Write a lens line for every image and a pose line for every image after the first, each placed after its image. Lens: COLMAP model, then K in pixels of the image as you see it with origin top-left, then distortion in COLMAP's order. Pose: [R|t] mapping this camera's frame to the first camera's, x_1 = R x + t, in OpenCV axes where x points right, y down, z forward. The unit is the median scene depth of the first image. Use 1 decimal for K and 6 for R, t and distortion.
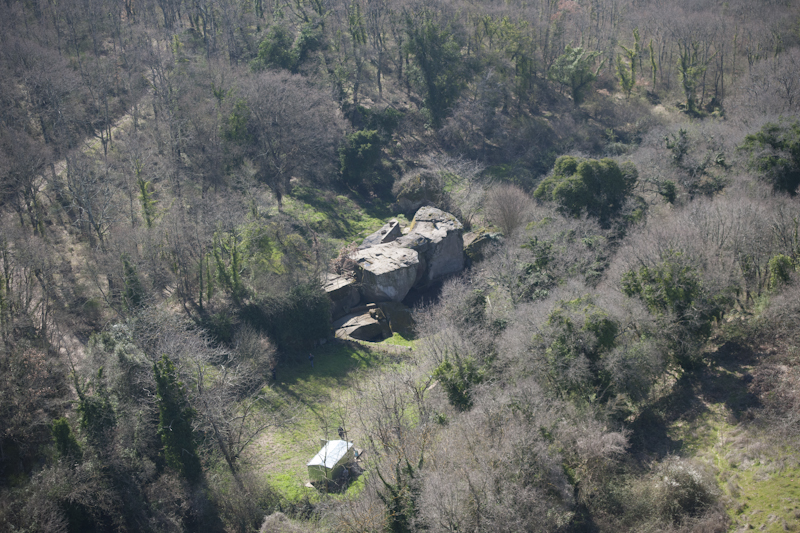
lens RADIAL K [[1509.8, 0, 400.0], [0, 1509.8, 266.5], [0, 0, 1]] dist [0.067747, 0.075684]
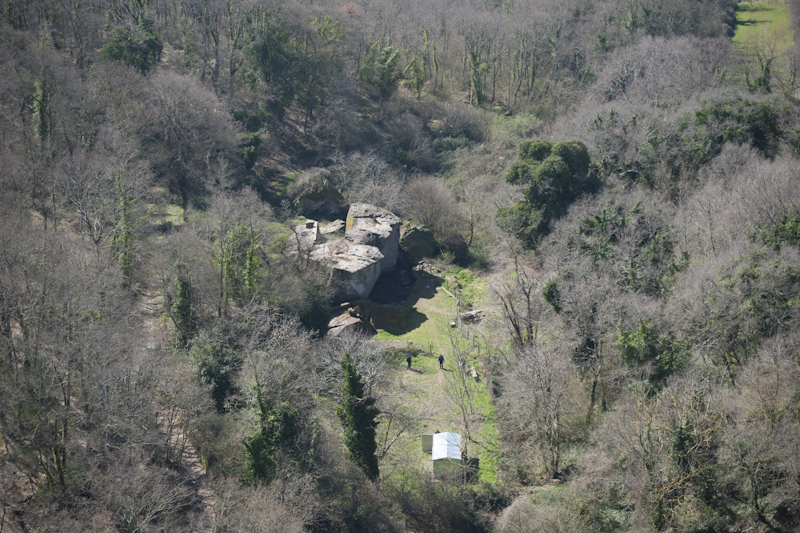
lens RADIAL K [[1509.8, 0, 400.0], [0, 1509.8, 266.5], [0, 0, 1]] dist [0.067747, 0.075684]
pose [[0.928030, -0.078035, 0.364239, -0.343129], [0.085651, 0.996314, -0.004775, 0.009093], [-0.362524, 0.035629, 0.931293, 0.085814]]
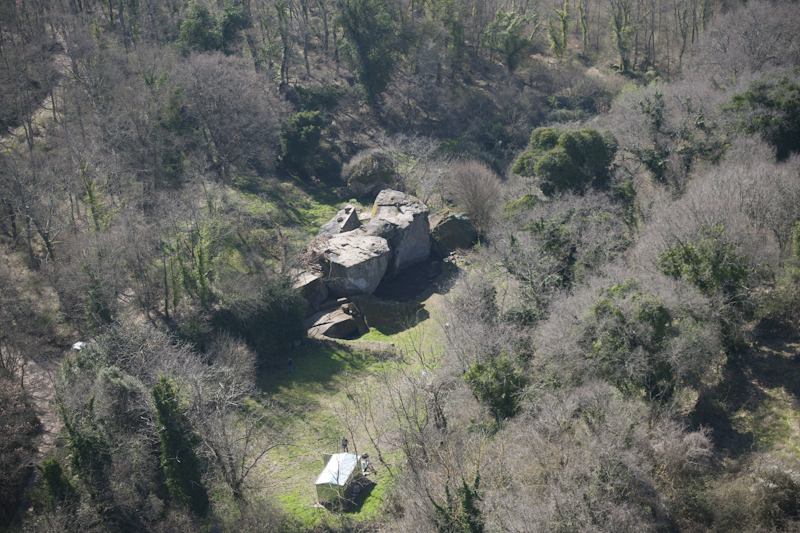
lens RADIAL K [[1509.8, 0, 400.0], [0, 1509.8, 266.5], [0, 0, 1]] dist [0.067747, 0.075684]
pose [[0.993311, -0.066002, 0.094748, -0.071786], [0.064180, 0.997692, 0.022155, -0.013461], [-0.095992, -0.015926, 0.995255, 0.071911]]
